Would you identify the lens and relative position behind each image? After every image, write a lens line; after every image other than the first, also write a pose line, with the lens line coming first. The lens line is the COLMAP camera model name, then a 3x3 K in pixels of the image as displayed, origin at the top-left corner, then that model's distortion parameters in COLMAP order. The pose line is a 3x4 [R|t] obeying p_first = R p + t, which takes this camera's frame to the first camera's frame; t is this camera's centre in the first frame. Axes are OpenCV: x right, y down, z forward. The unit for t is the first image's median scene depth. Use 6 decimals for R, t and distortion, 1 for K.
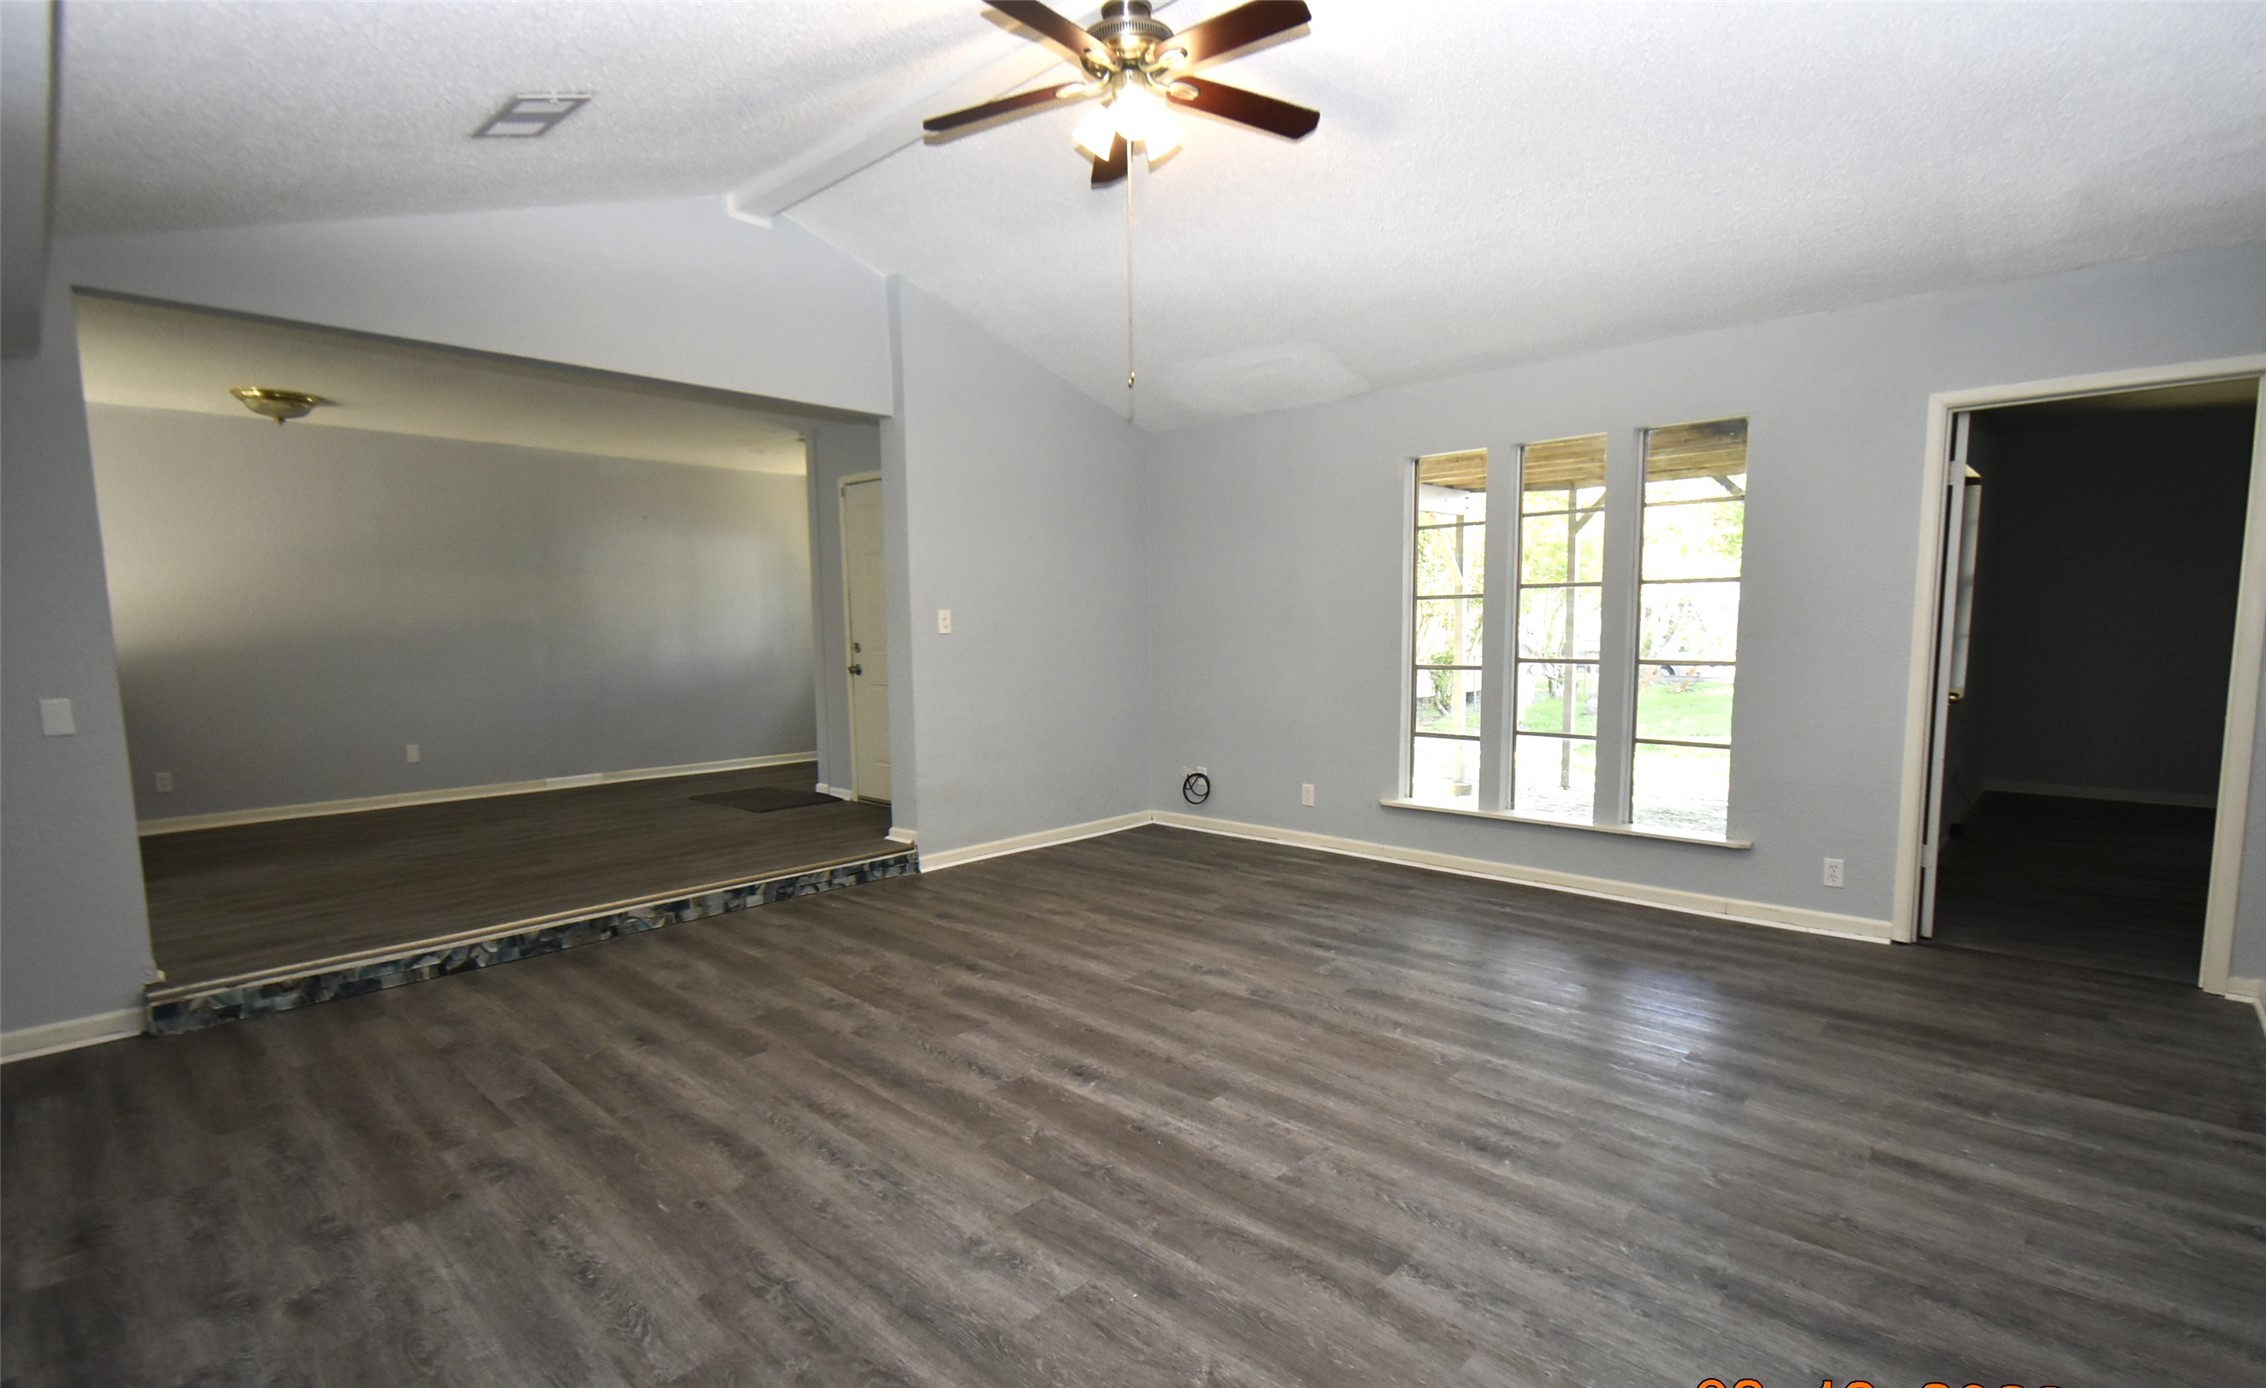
lens RADIAL K [[1028.3, 0, 1139.7], [0, 1028.3, 731.0], [0, 0, 1]] dist [-0.002222, -0.000810]
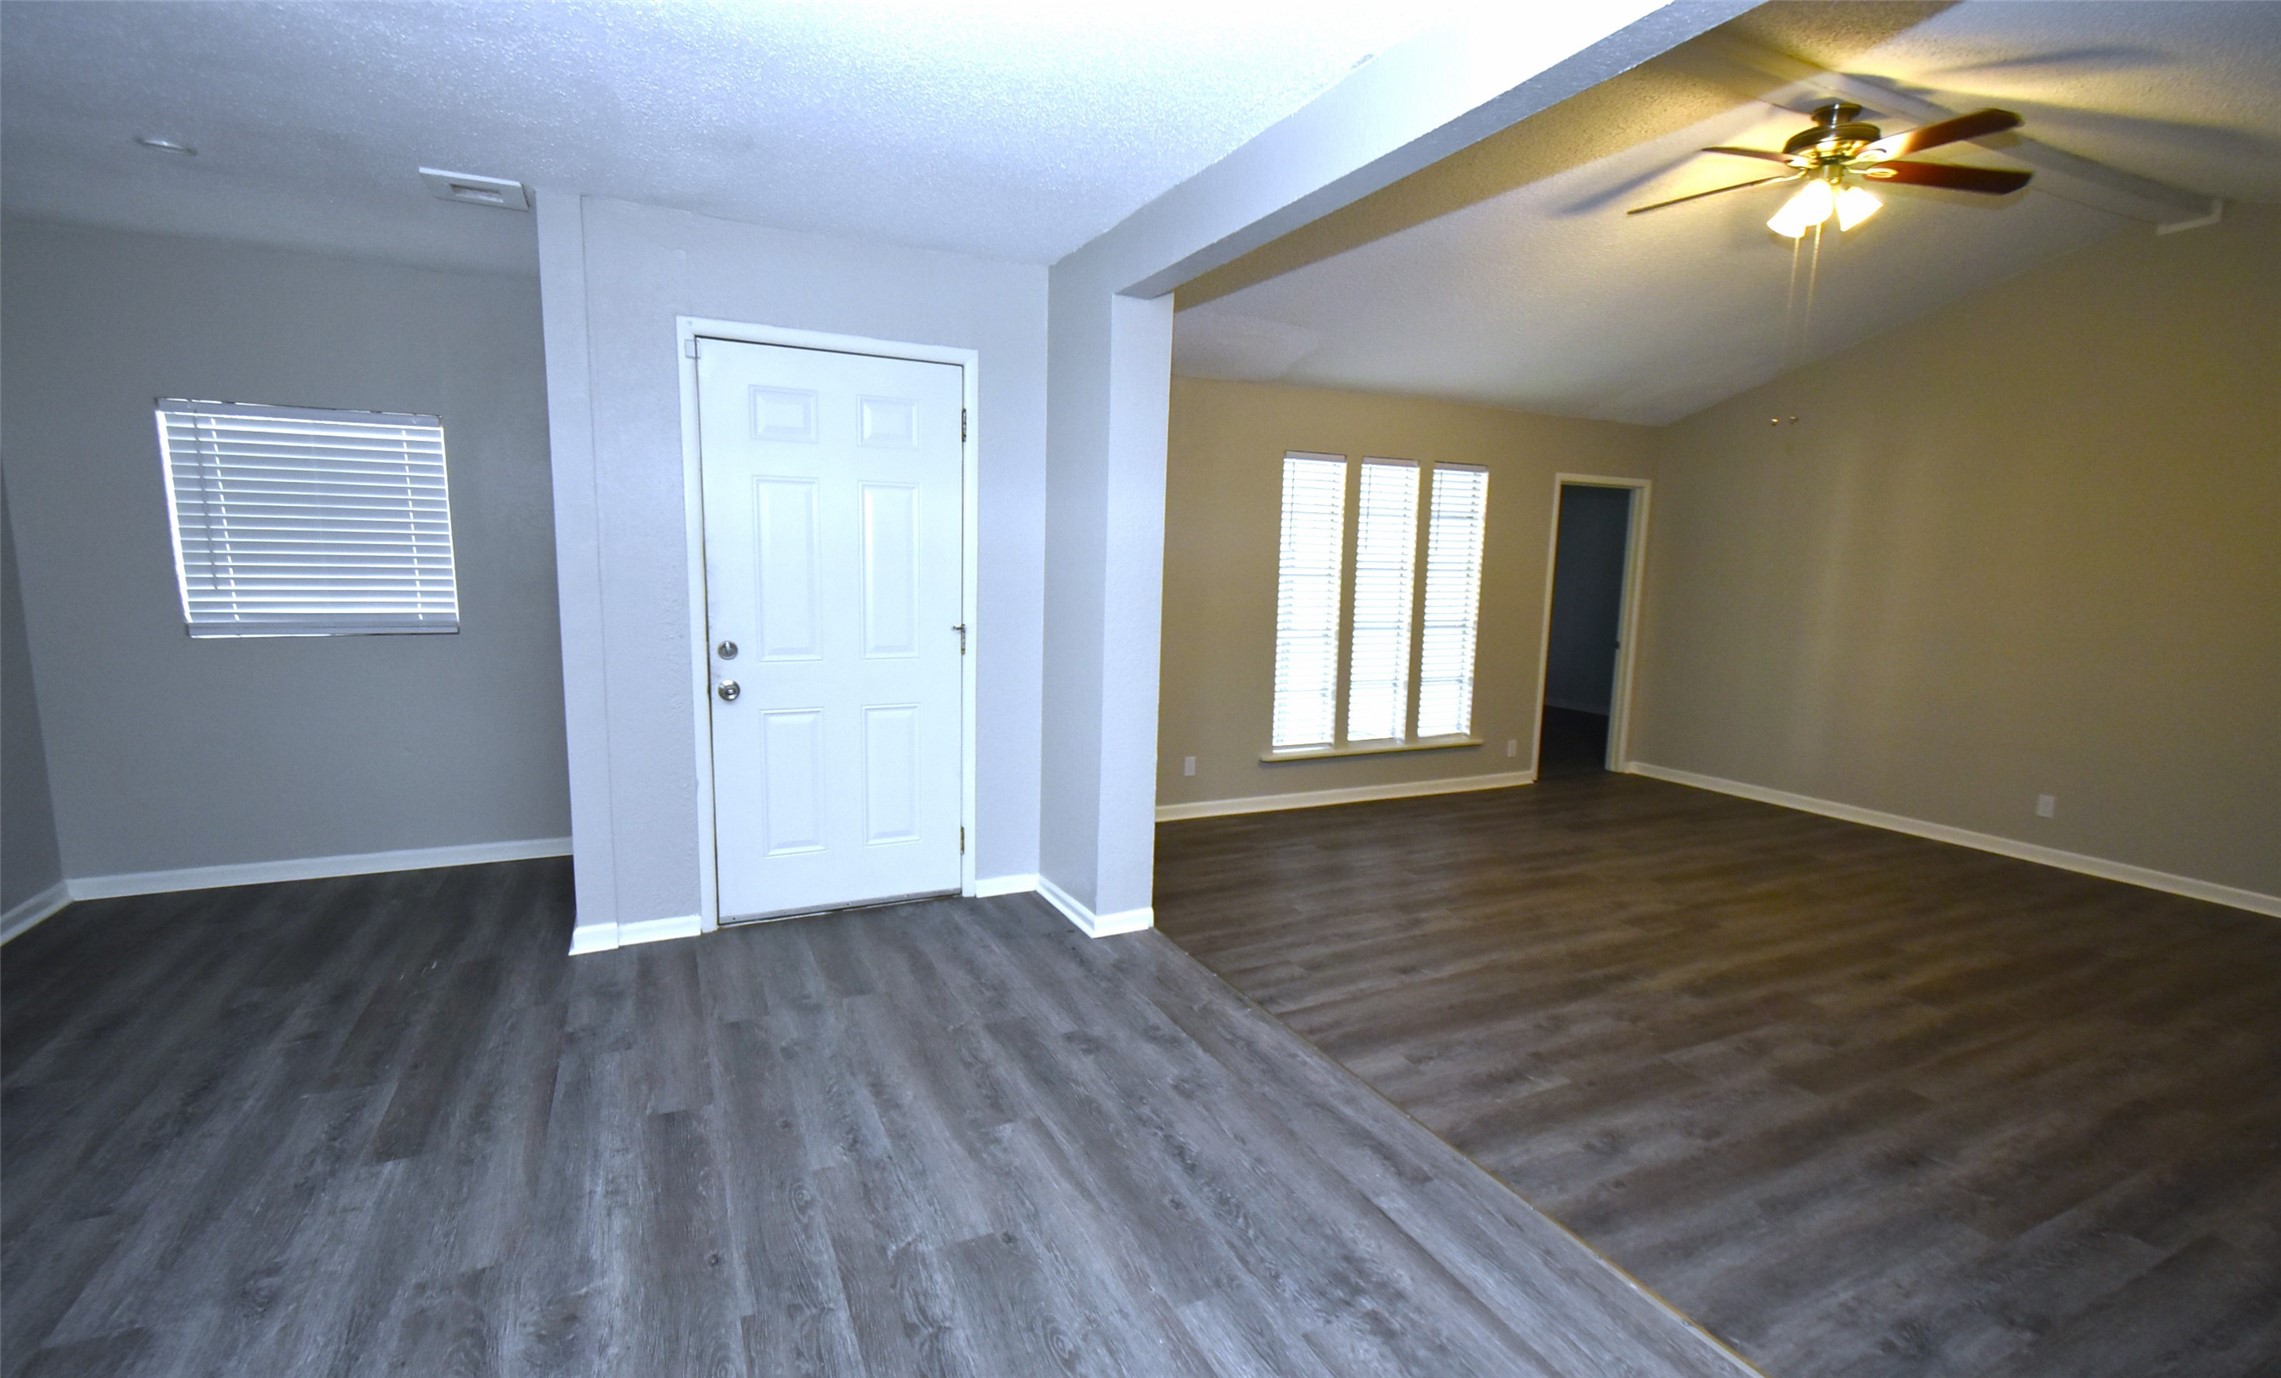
lens RADIAL K [[994.6, 0, 1131.1], [0, 994.6, 702.0], [0, 0, 1]] dist [0.001289, -0.005931]
pose [[0.390234, -0.115950, 0.913385, -1.277648], [0.075350, 0.992733, 0.093830, -0.165795], [-0.917627, 0.032208, 0.396135, 1.136714]]
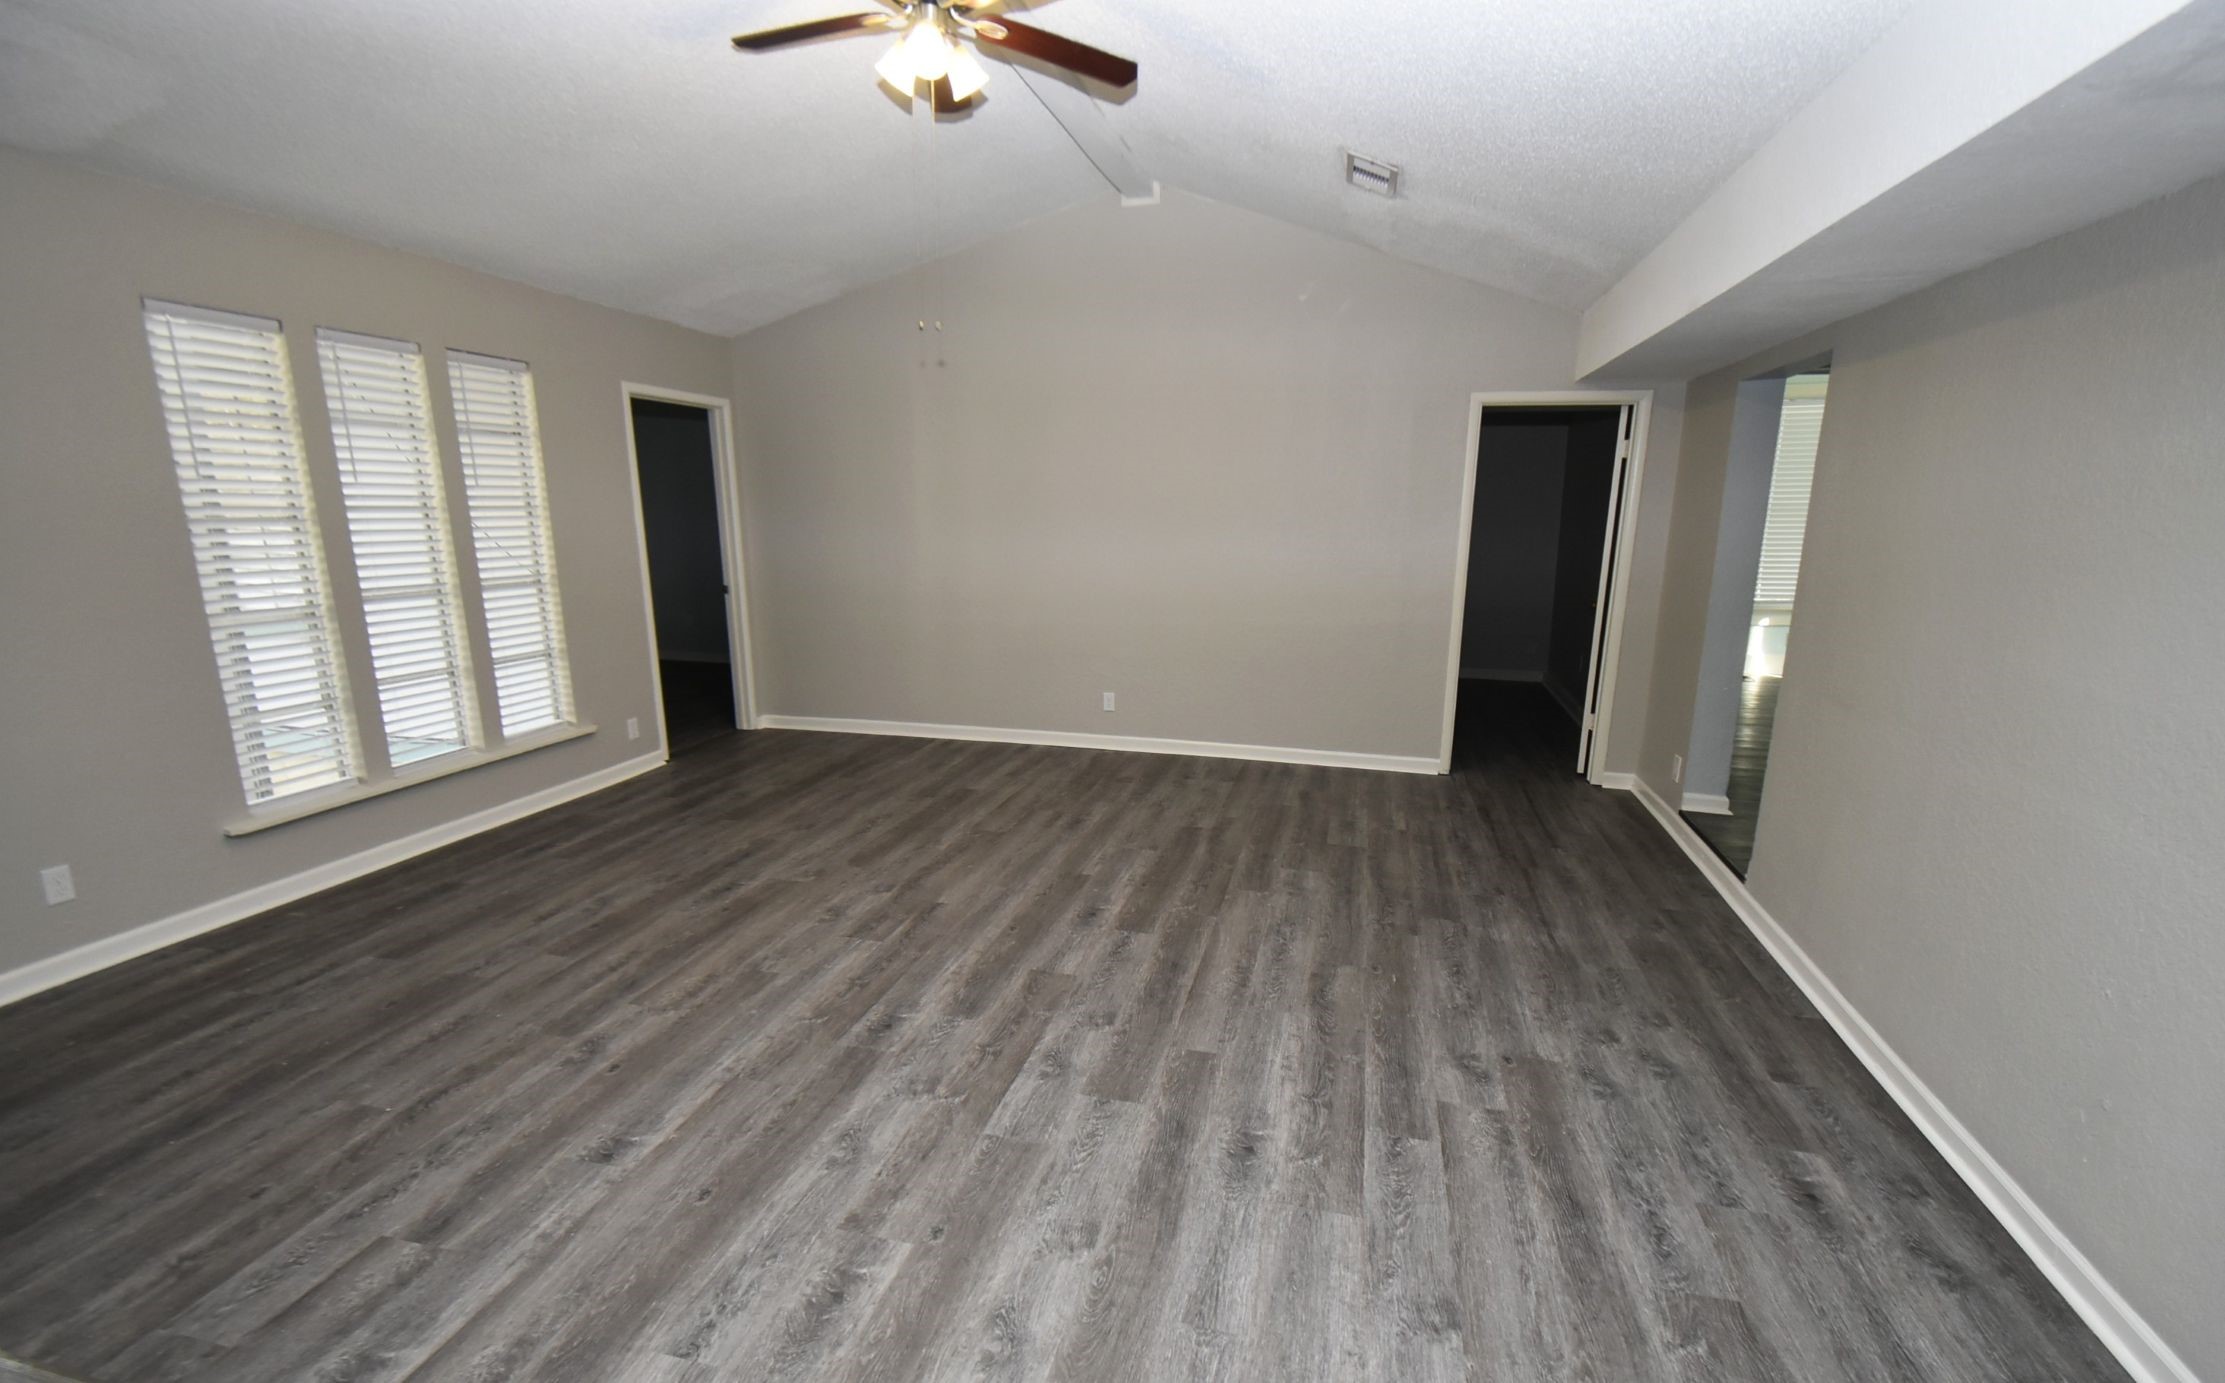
lens RADIAL K [[967.8, 0, 1117.6], [0, 967.8, 740.0], [0, 0, 1]] dist [0.005747, -0.000211]
pose [[-0.467490, -0.206510, 0.859539, -0.908374], [0.088677, 0.956471, 0.278029, -0.182453], [-0.879539, 0.206197, -0.428828, 1.215934]]
